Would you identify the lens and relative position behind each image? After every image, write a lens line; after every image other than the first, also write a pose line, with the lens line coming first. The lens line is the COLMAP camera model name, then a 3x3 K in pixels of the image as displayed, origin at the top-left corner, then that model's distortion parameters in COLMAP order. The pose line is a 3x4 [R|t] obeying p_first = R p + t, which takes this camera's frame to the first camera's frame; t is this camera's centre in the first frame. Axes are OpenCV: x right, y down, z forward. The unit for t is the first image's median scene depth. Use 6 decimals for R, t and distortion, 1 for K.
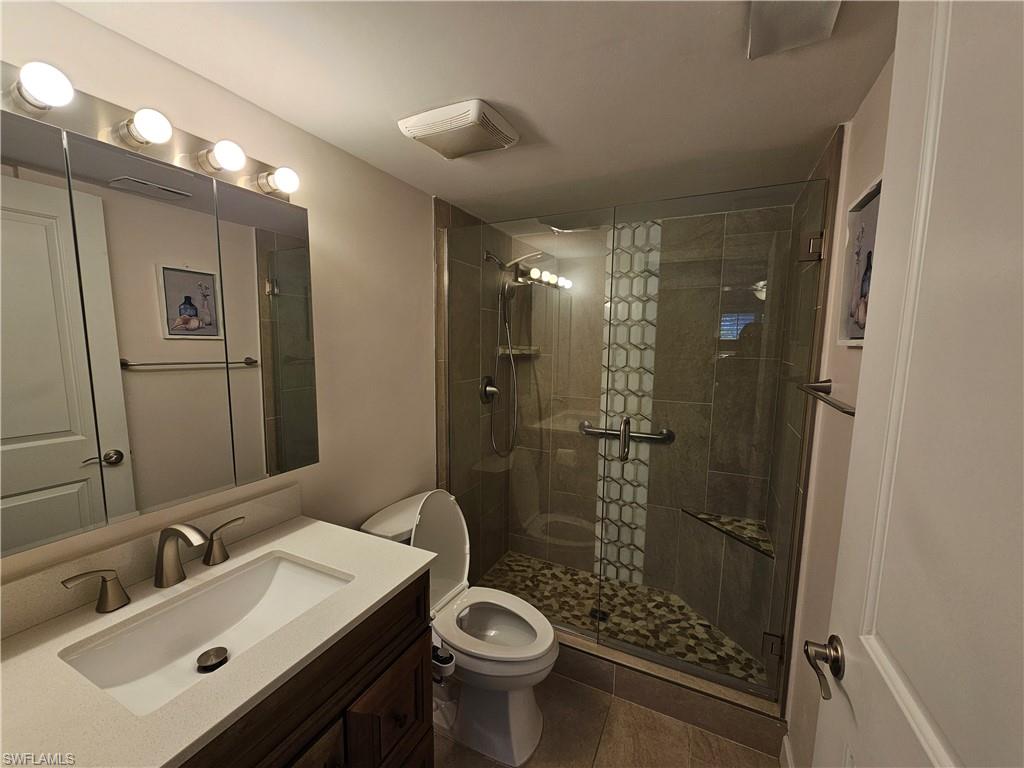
lens RADIAL K [[426.4, 0, 502.7], [0, 426.4, 390.4], [0, 0, 1]] dist [-0.007163, 0.002951]
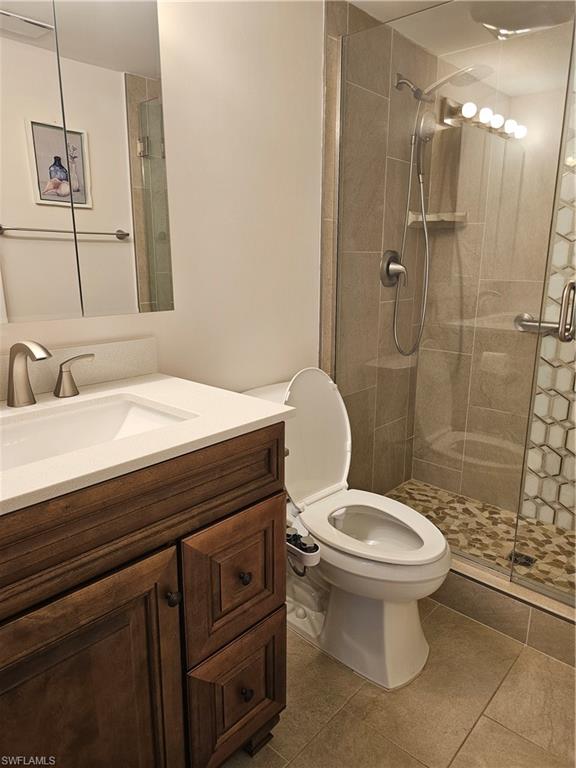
lens RADIAL K [[521.2, 0, 289.1], [0, 521.2, 383.6], [0, 0, 1]] dist [0.057461, -0.060275]
pose [[0.963672, 0.057904, -0.260736, 0.049813], [-0.025999, 0.991918, 0.124192, 0.099532], [0.265820, -0.112902, 0.957389, 0.005021]]
